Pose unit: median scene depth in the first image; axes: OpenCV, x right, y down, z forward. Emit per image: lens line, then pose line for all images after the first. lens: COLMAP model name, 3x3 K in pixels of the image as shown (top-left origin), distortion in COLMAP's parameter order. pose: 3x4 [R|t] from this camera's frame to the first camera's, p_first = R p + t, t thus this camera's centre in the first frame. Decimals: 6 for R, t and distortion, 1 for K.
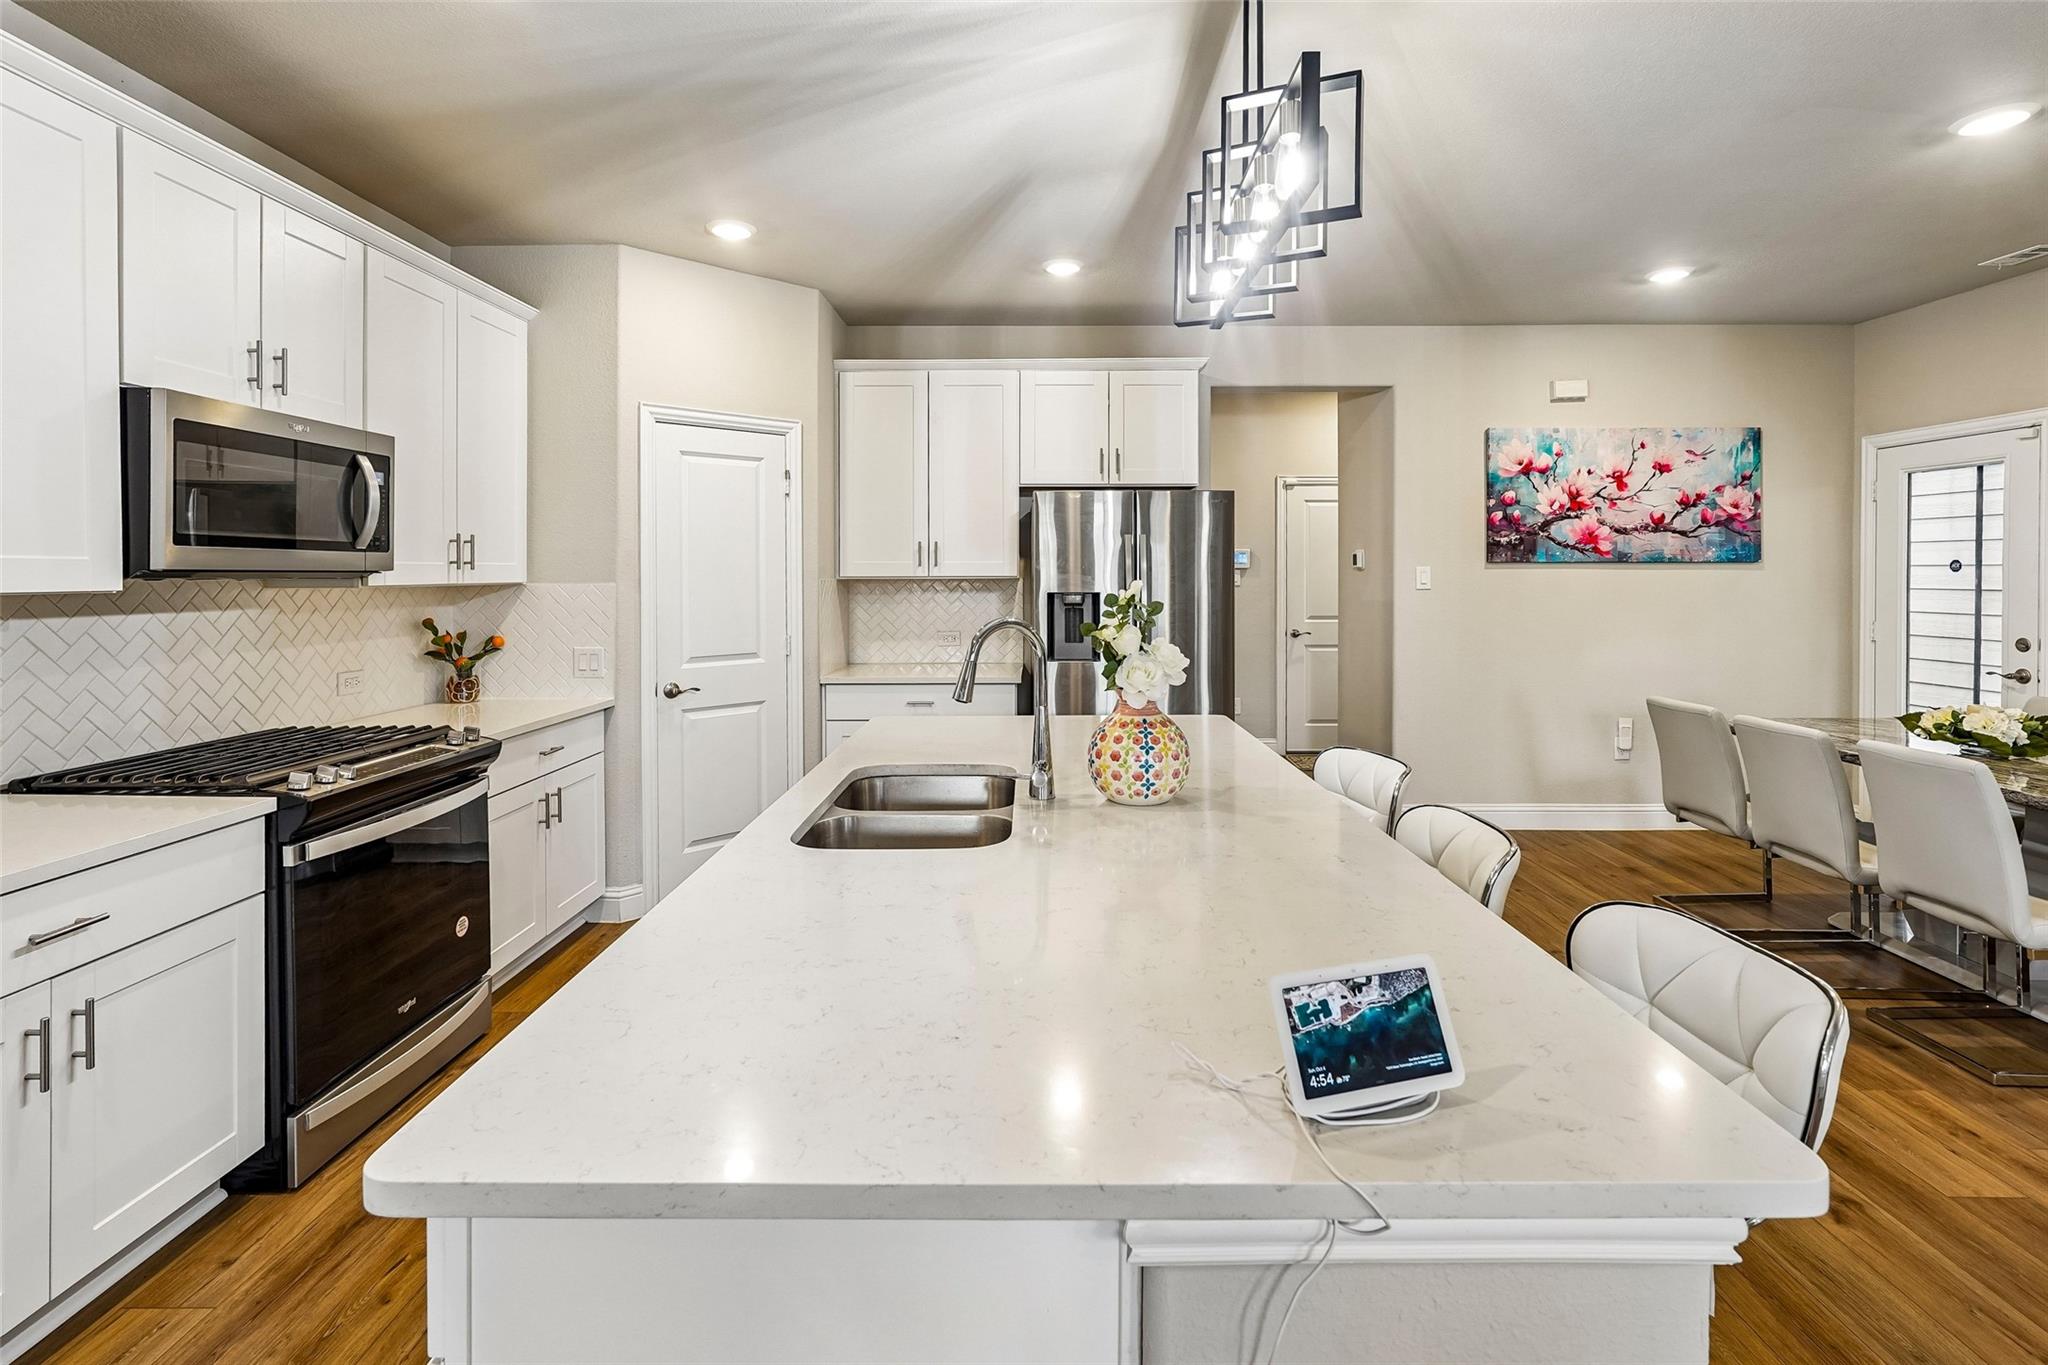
lens RADIAL K [[938.2, 0, 1057.6], [0, 938.2, 569.6], [0, 0, 1]] dist [0.001027, 0.000712]
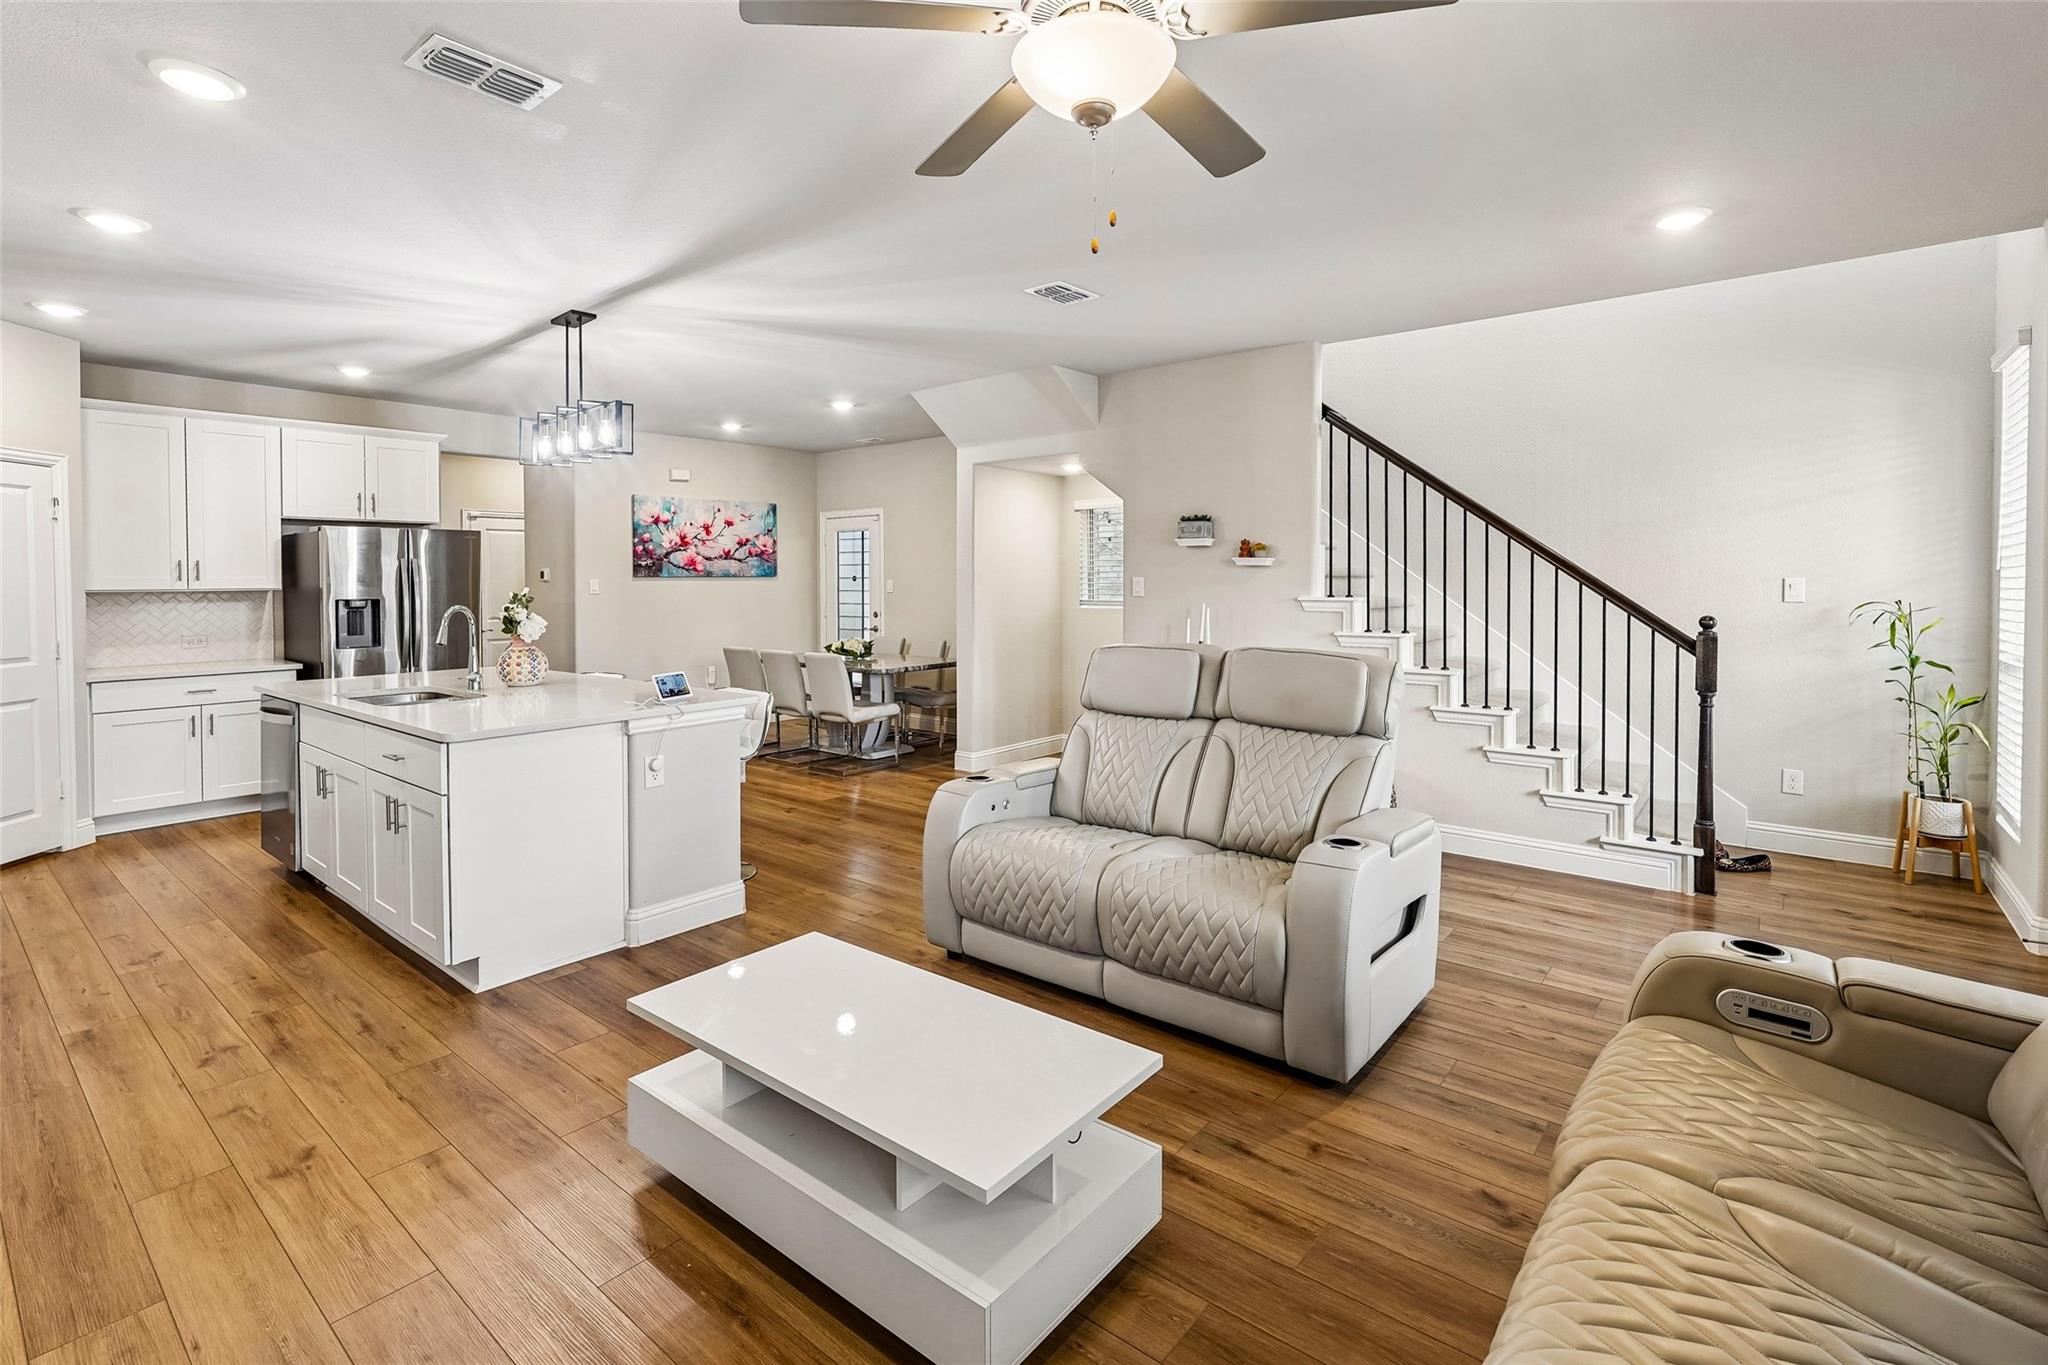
lens RADIAL K [[938.2, 0, 1043.3], [0, 938.2, 589.2], [0, 0, 1]] dist [0.001027, 0.000712]
pose [[0.625523, -0.011053, 0.780127, -0.365865], [0.003912, 0.999932, 0.011031, -0.001690], [-0.780196, -0.003848, 0.625524, -0.568406]]
